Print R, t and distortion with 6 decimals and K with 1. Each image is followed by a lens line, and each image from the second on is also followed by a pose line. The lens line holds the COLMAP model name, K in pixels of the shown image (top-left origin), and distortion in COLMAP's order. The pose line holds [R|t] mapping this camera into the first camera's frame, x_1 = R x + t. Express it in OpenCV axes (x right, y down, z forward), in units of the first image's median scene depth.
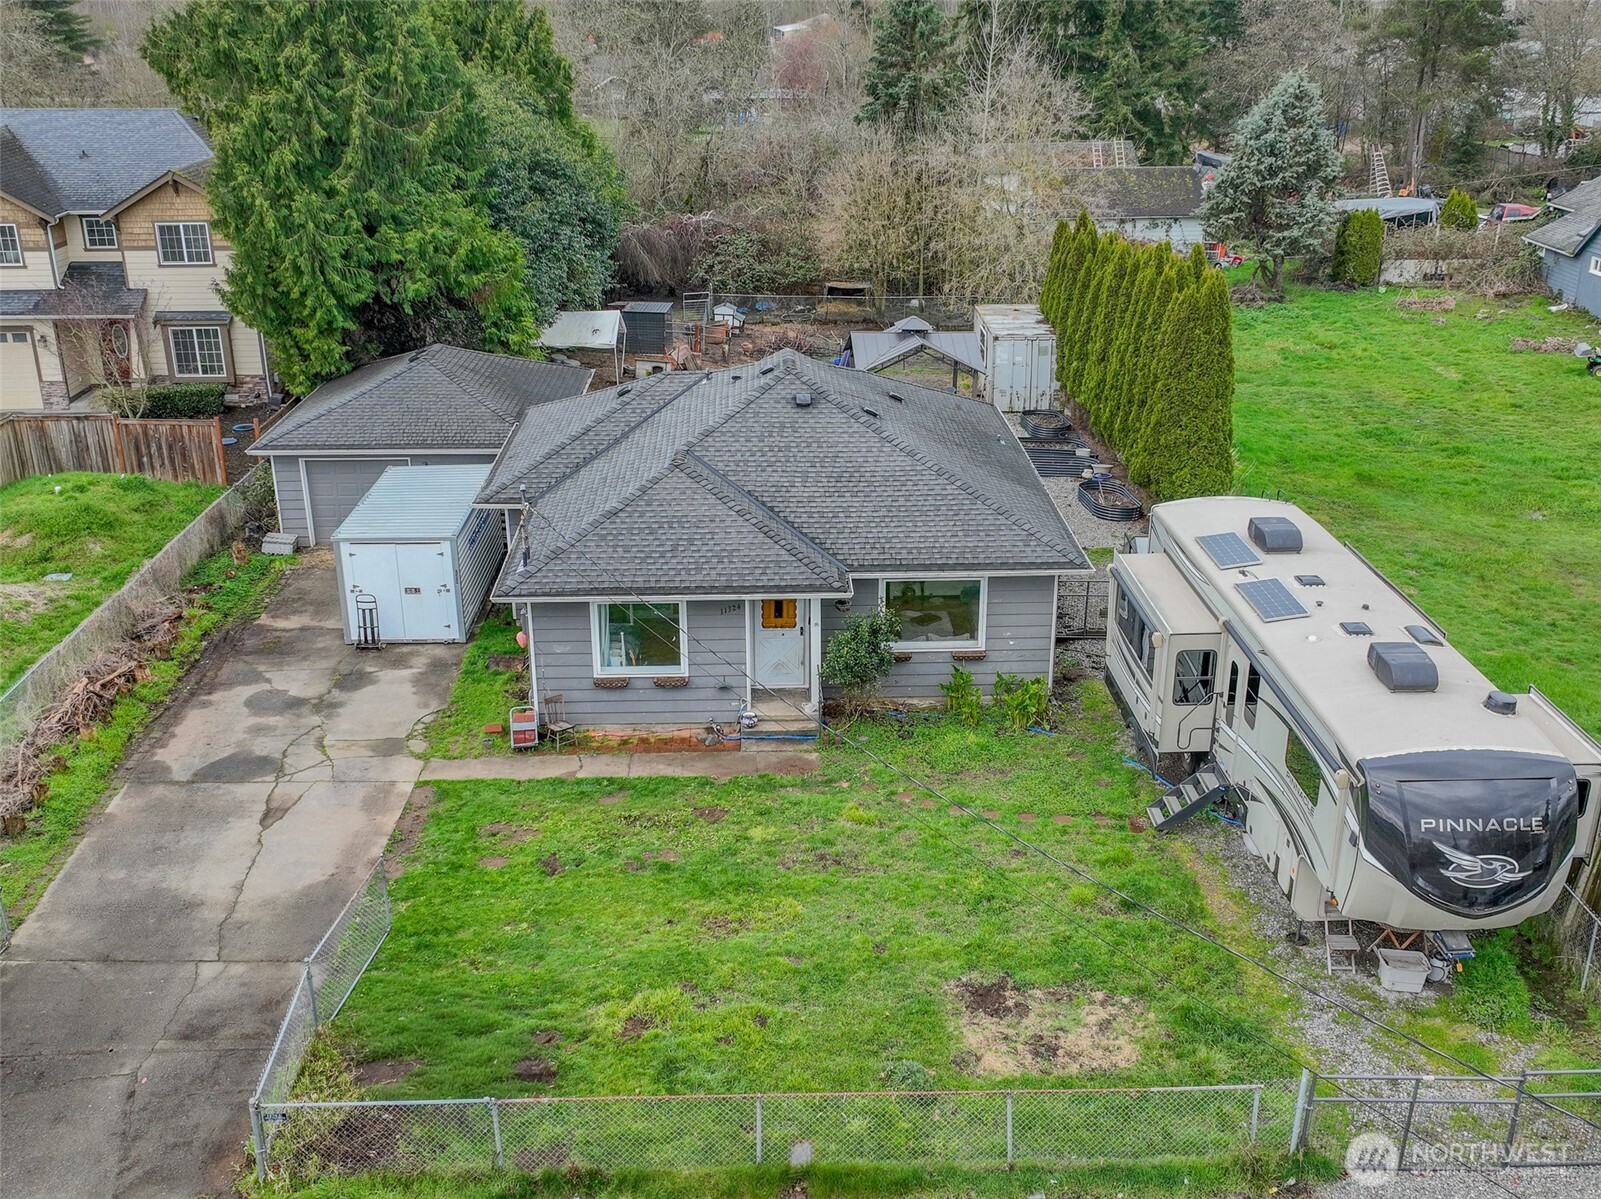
lens RADIAL K [[1544.2, 0, 809.9], [0, 1544.2, 596.0], [0, 0, 1]] dist [0.001958, 0.000000]
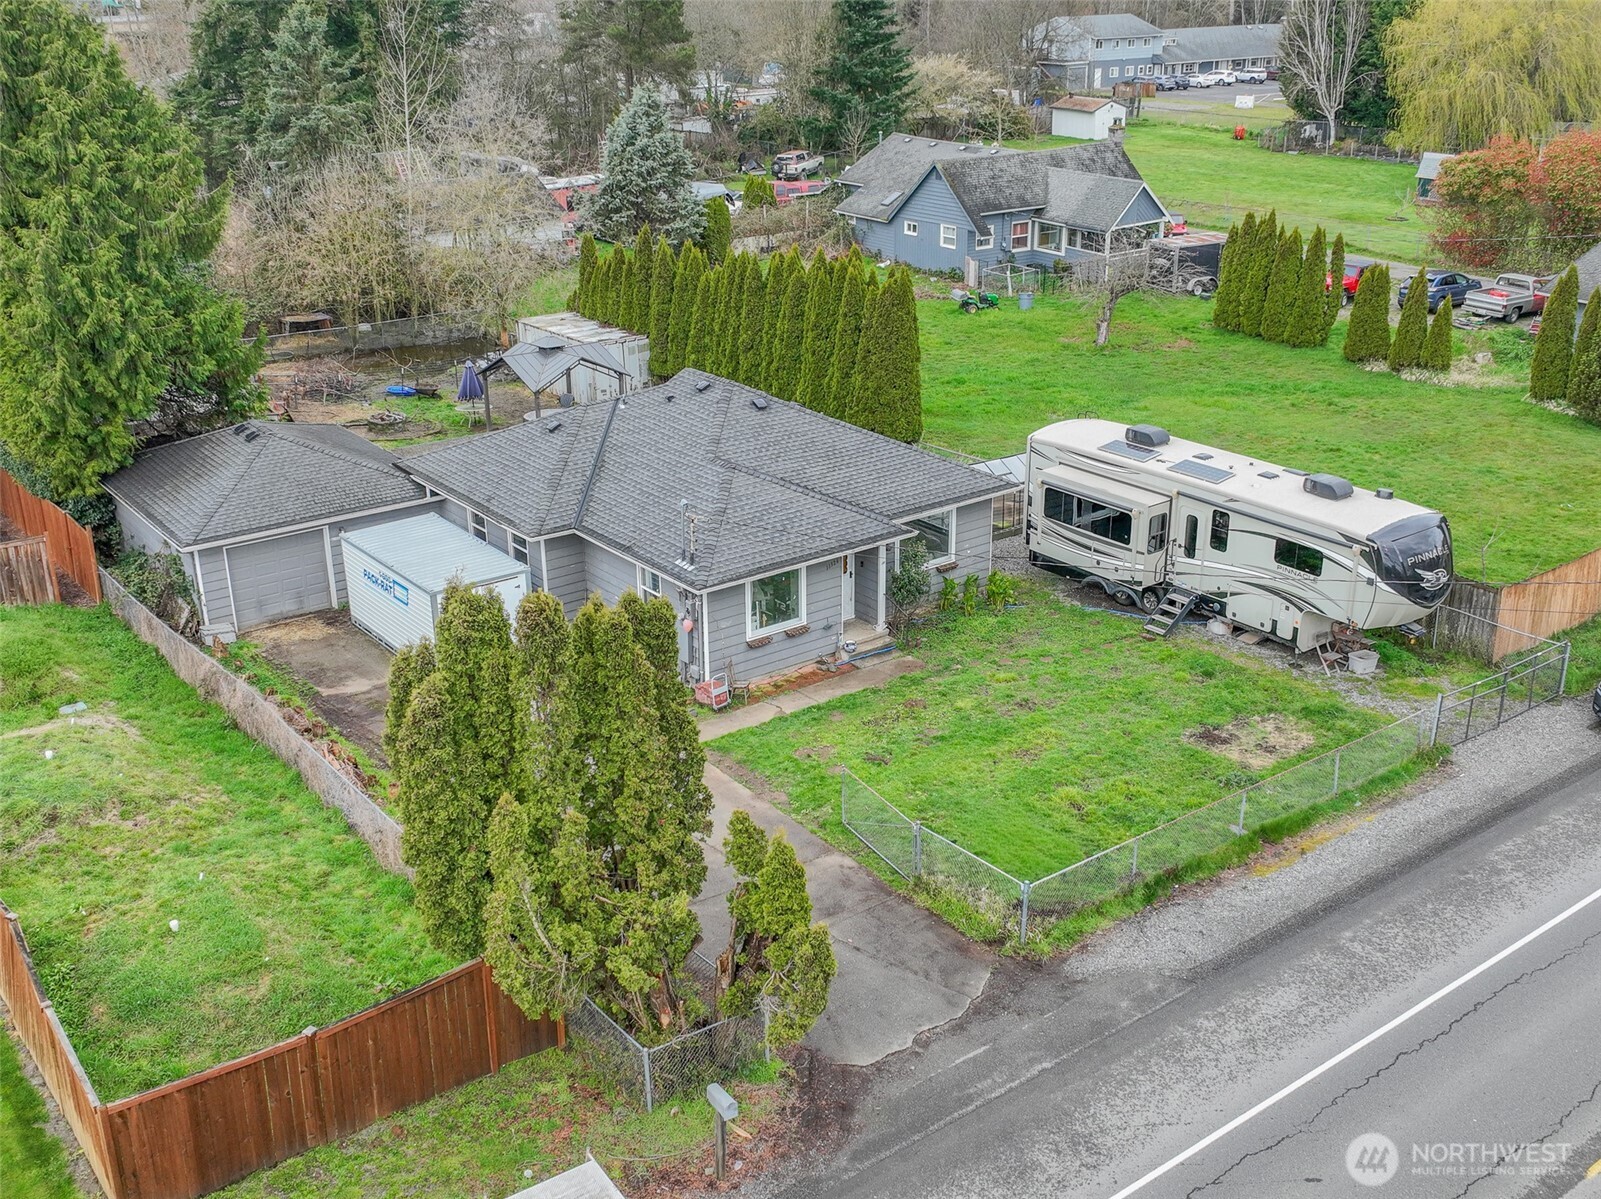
lens RADIAL K [[1646.8, 0, 795.1], [0, 1646.8, 601.3], [0, 0, 1]] dist [0.014503, 0.000000]
pose [[0.816494, -0.218565, 0.534384, -0.812003], [0.217779, 0.973795, 0.065538, -0.058055], [-0.534705, 0.062866, 0.842697, -0.150872]]
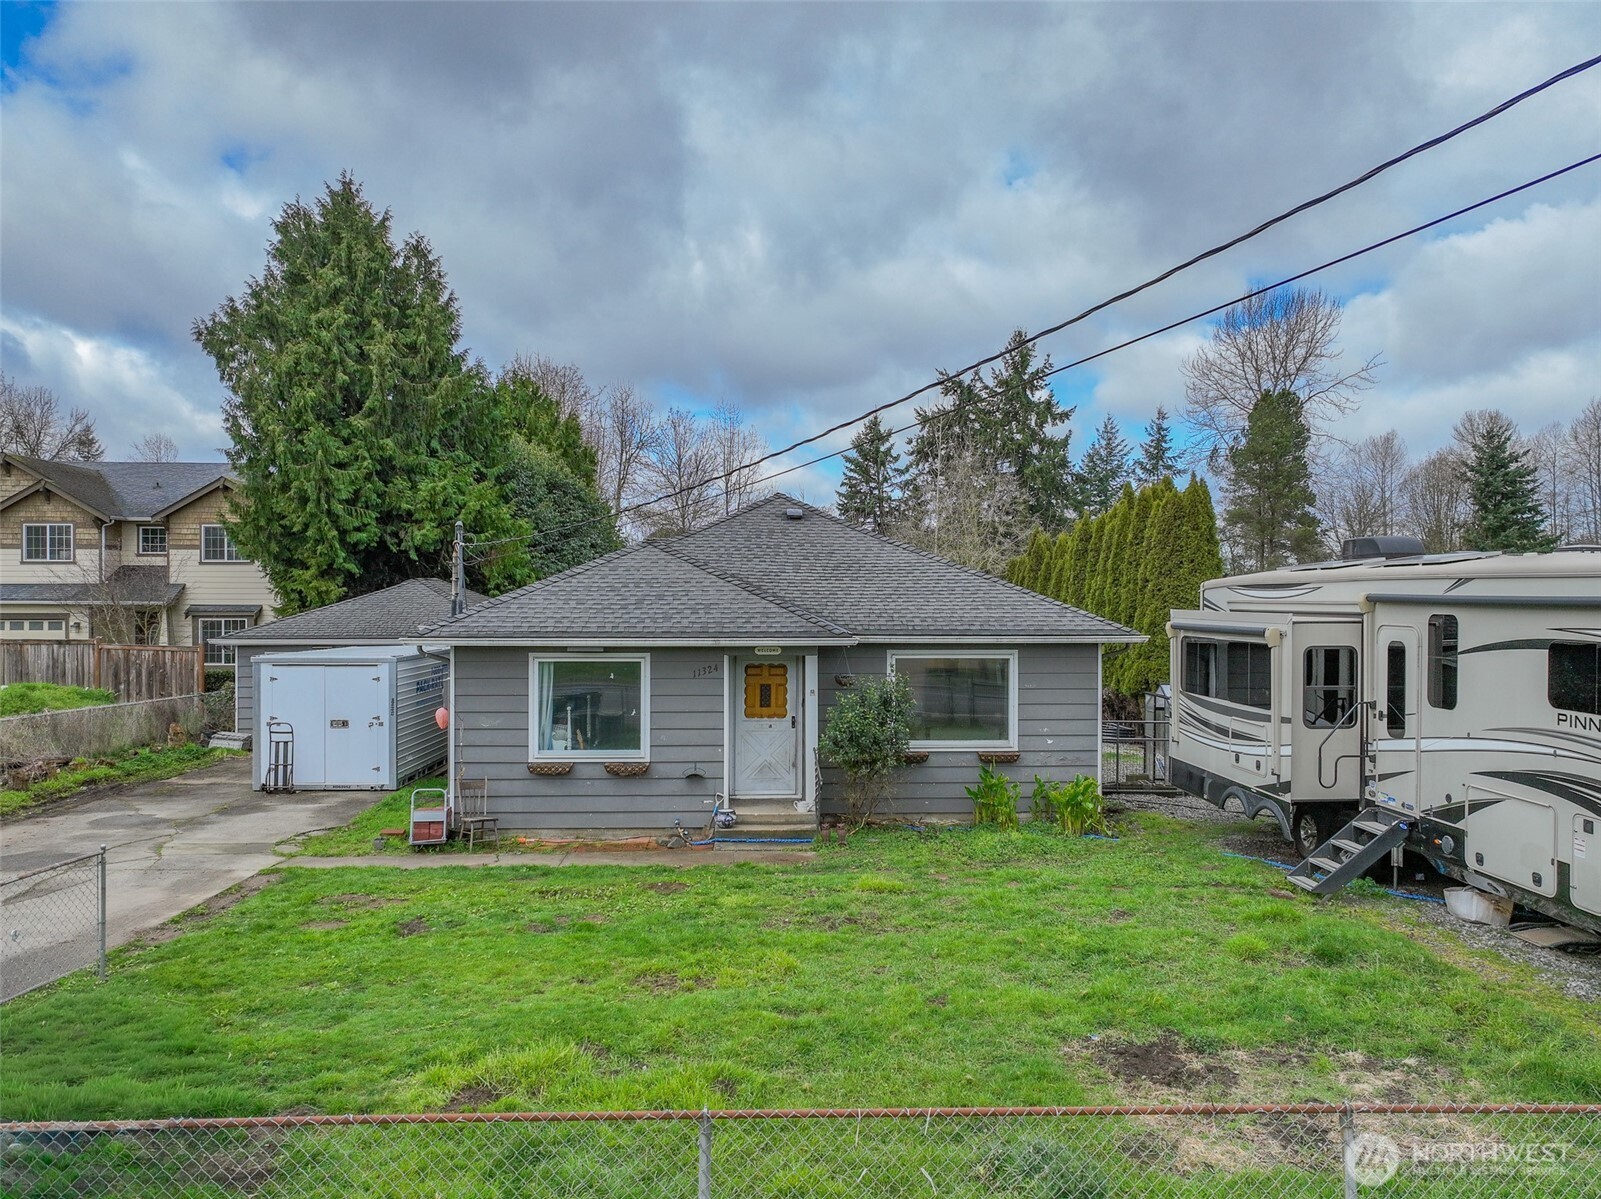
lens RADIAL K [[1154.8, 0, 810.2], [0, 1154.8, 600.6], [0, 0, 1]] dist [-0.004888, 0.018438]
pose [[0.999830, 0.004345, 0.017910, -0.007801], [0.002447, 0.931903, -0.362700, 0.188246], [-0.018266, 0.362682, 0.931734, 0.419077]]
